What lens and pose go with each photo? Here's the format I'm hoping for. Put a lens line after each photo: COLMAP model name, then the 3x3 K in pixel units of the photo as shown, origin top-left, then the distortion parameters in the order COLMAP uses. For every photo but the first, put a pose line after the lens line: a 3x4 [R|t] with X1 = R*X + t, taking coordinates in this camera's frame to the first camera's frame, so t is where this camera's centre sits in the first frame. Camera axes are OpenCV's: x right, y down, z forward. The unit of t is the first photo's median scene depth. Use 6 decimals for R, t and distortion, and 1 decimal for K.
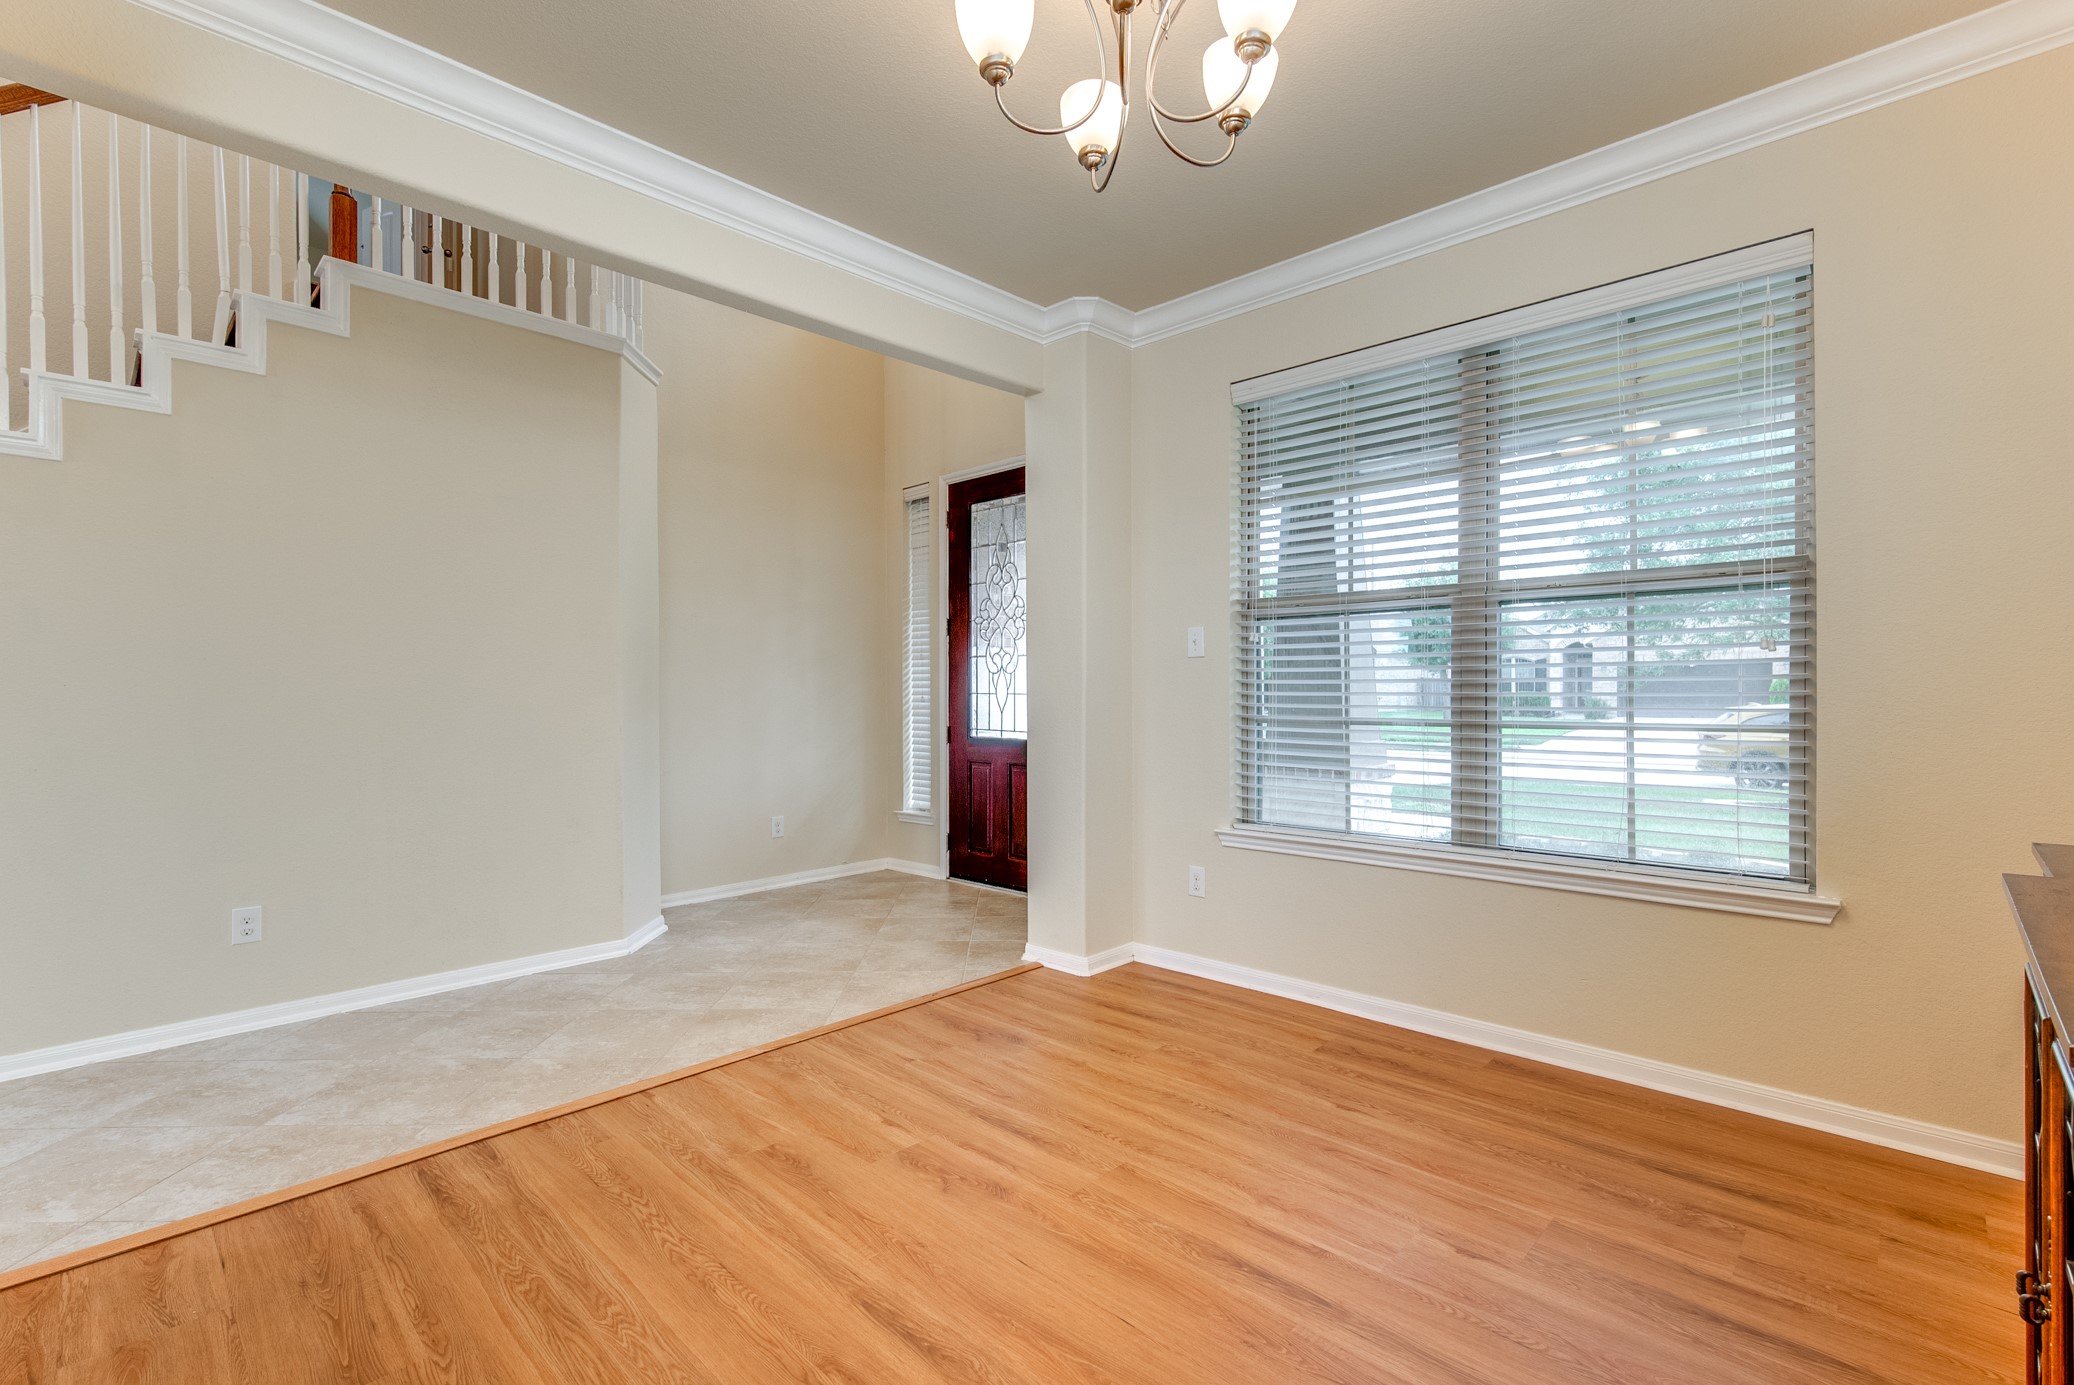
lens RADIAL K [[933.2, 0, 1026.2], [0, 933.2, 702.3], [0, 0, 1]] dist [-0.008564, 0.003017]
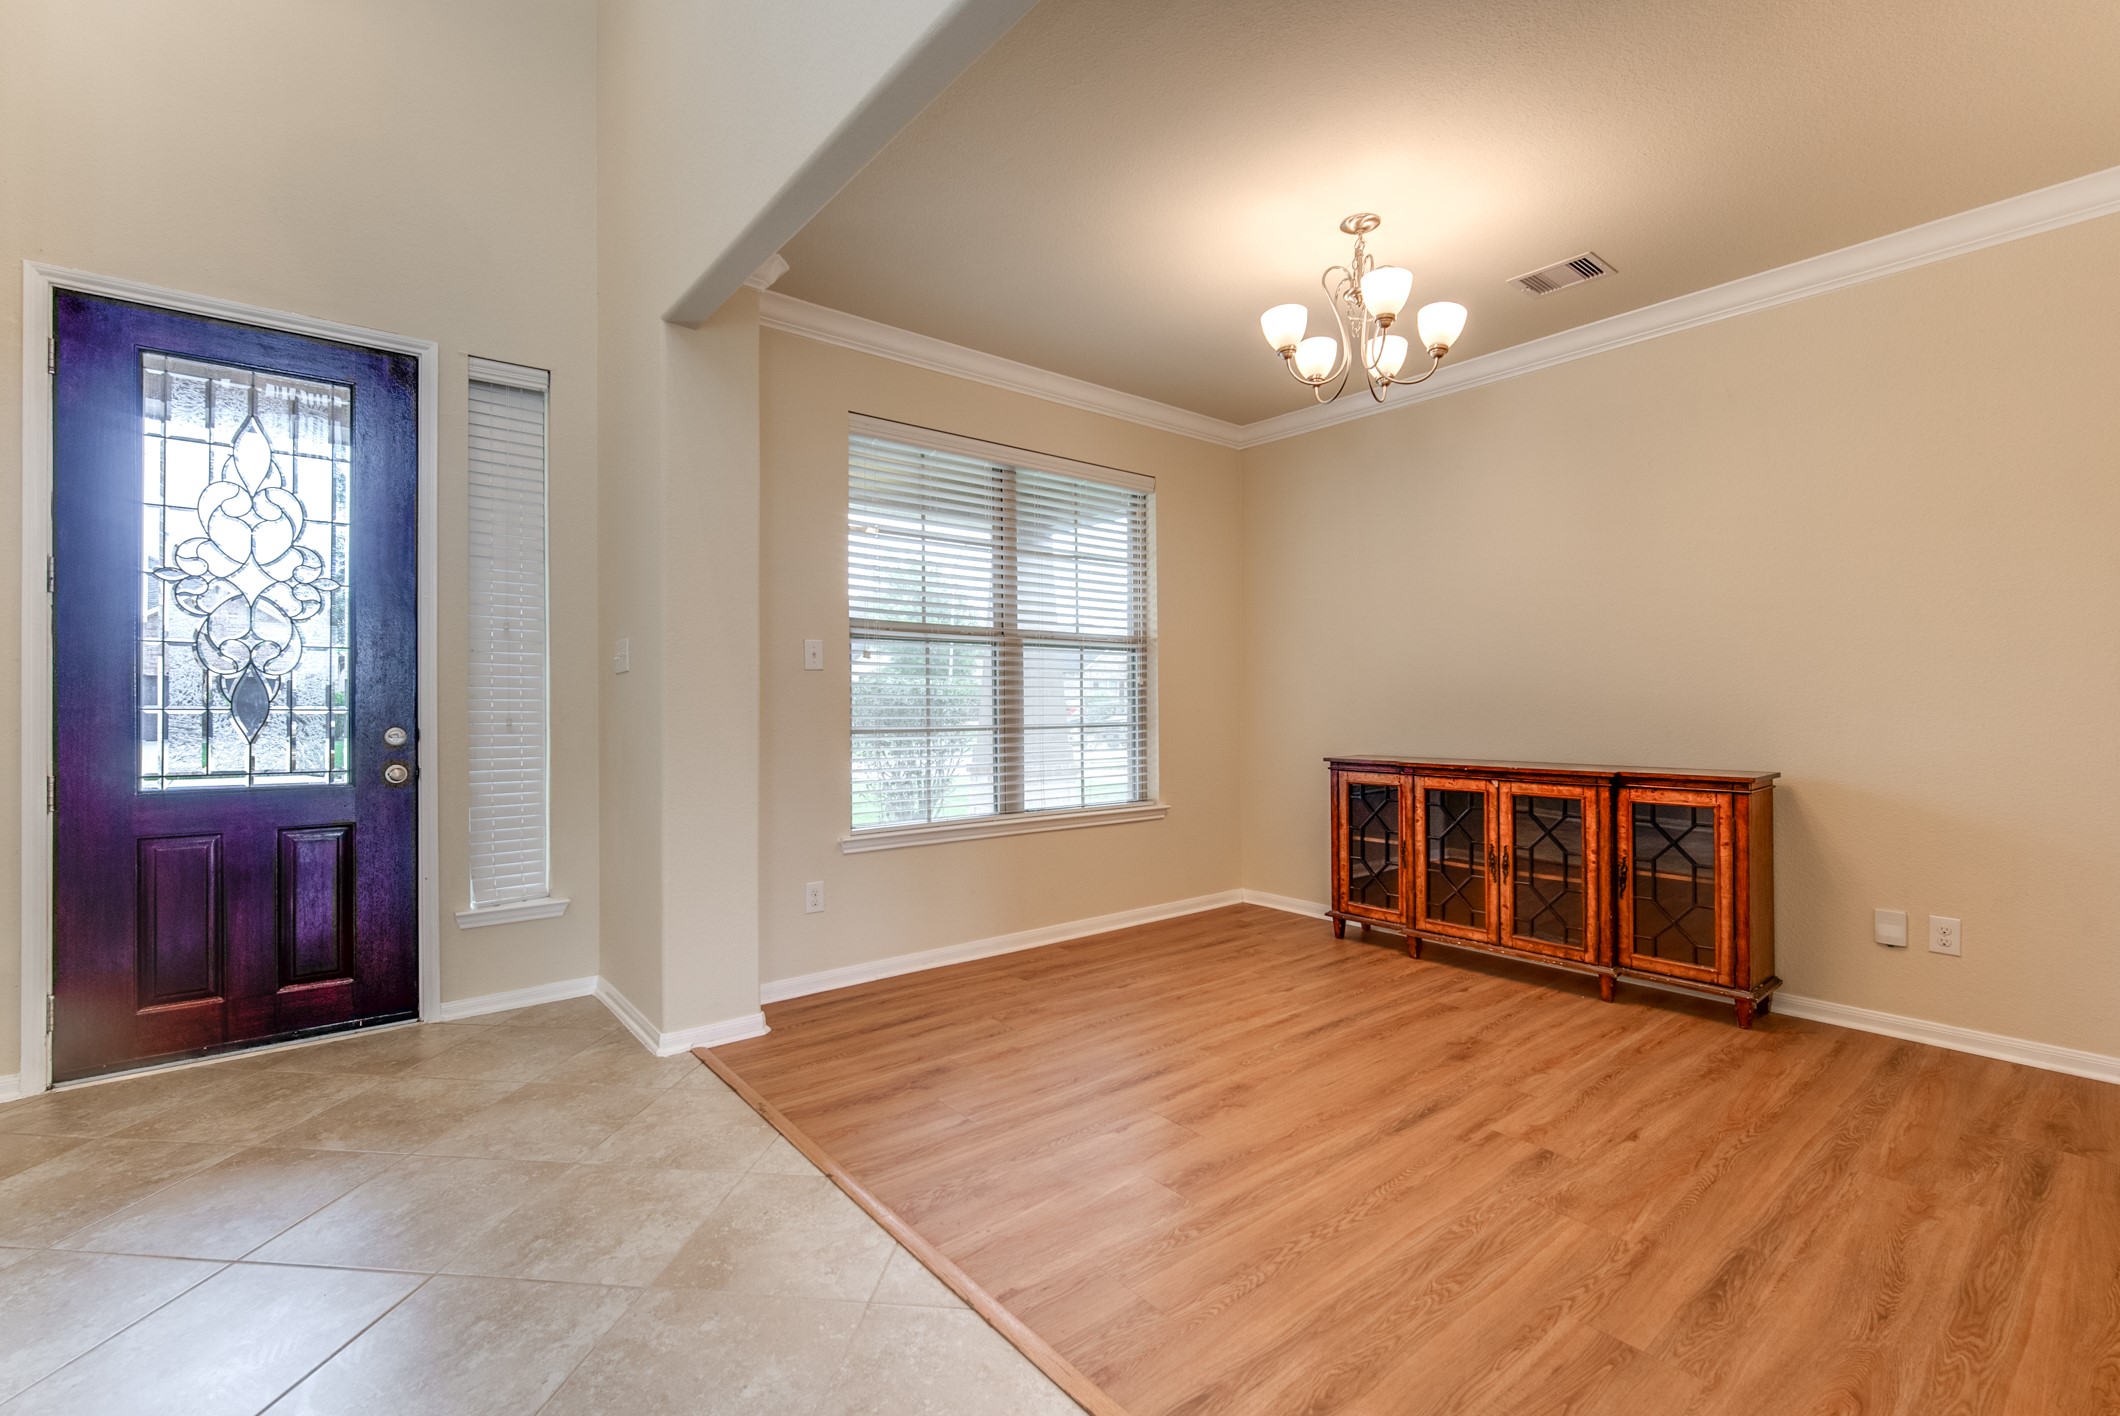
lens RADIAL K [[953.9, 0, 1042.7], [0, 953.9, 705.5], [0, 0, 1]] dist [-0.008564, 0.003017]
pose [[0.104617, 0.004090, 0.994504, -1.087695], [0.014667, 0.999876, -0.005655, -0.002064], [-0.994404, 0.015178, 0.104544, 0.891477]]
